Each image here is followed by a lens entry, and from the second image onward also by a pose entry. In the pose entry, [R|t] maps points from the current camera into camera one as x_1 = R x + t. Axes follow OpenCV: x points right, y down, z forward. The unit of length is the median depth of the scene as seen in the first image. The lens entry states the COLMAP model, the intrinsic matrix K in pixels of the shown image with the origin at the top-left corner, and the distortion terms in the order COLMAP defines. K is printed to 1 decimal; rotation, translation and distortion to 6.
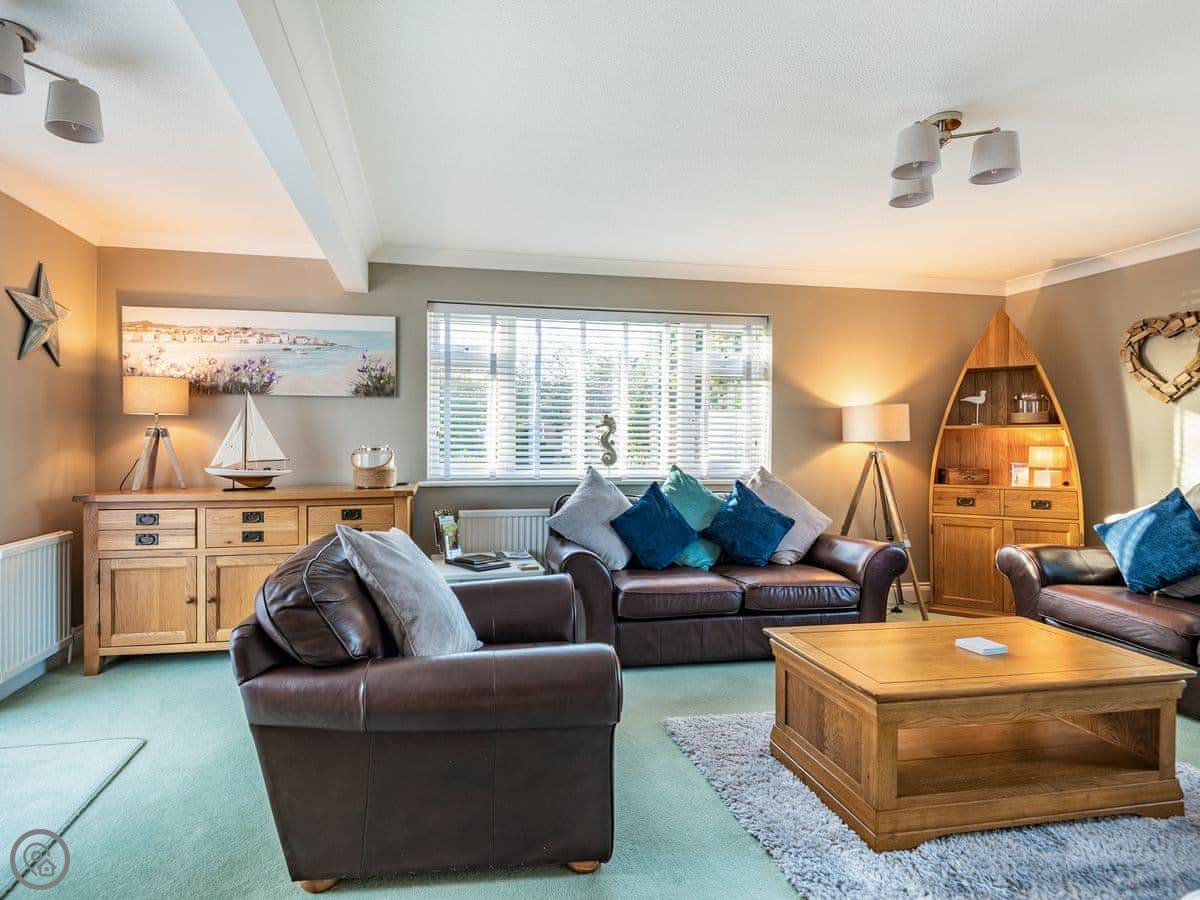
lens RADIAL K [[622.8, 0, 543.6], [0, 622.8, 438.0], [0, 0, 1]] dist [0.028811, -0.020307]
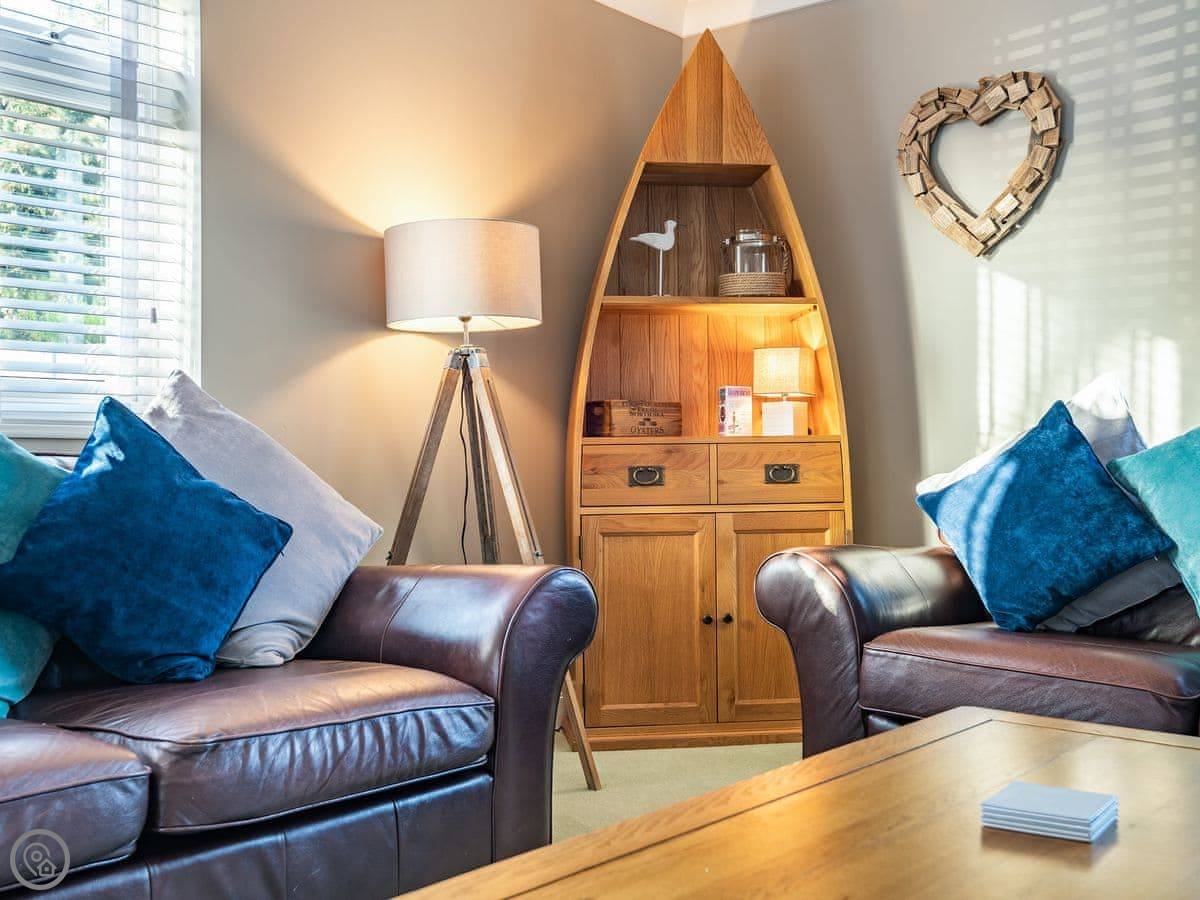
lens RADIAL K [[1320.7, 0, 617.0], [0, 1320.7, 452.6], [0, 0, 1]] dist [0.015680, 0.019976]
pose [[0.759479, -0.005931, 0.650505, 0.085840], [0.006026, 0.999980, 0.002083, 0.091211], [-0.650504, 0.002338, 0.759499, 0.367754]]
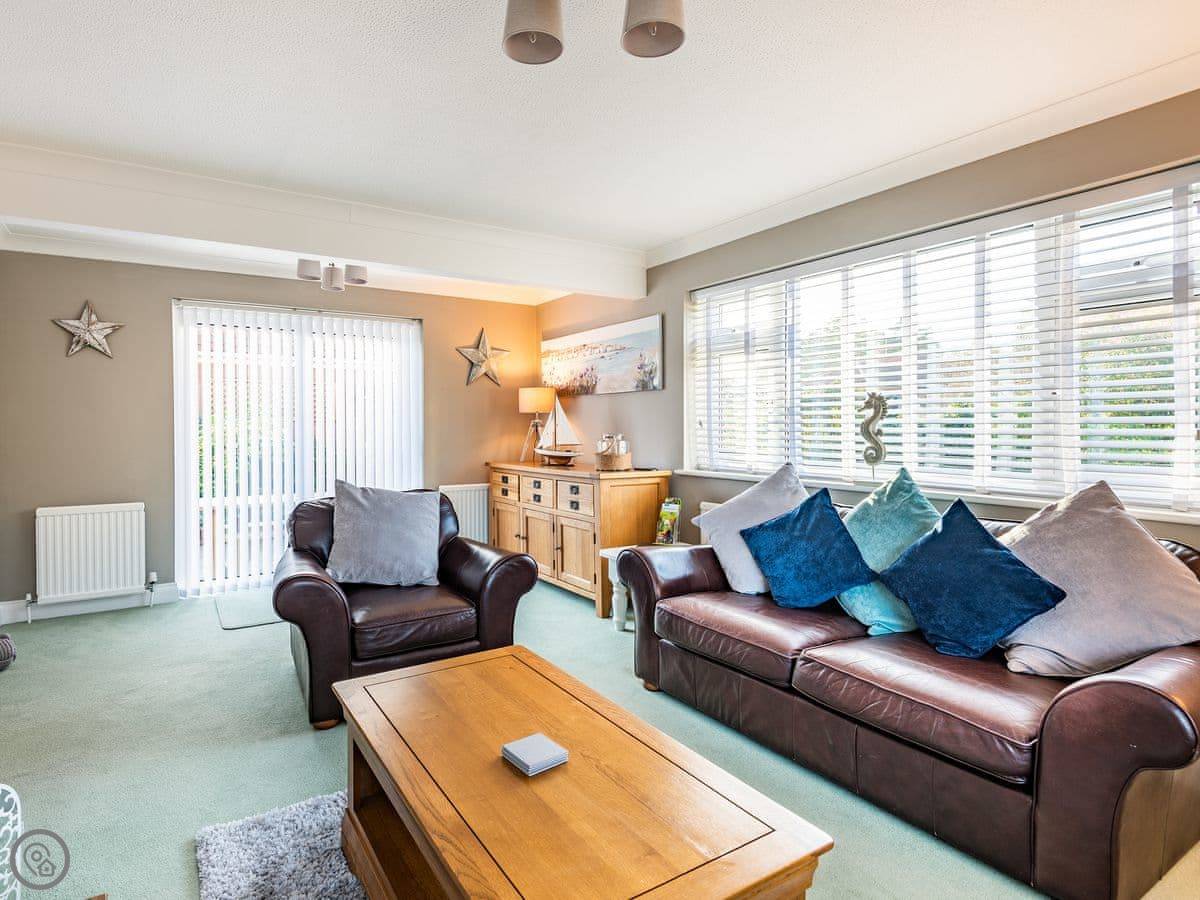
lens RADIAL K [[622.8, 0, 543.6], [0, 622.8, 438.0], [0, 0, 1]] dist [0.028811, -0.020307]
pose [[0.350916, 0.011215, -0.936340, 0.700091], [0.001833, 0.999918, 0.012663, 0.004594], [0.936405, -0.006160, 0.350867, 0.439067]]
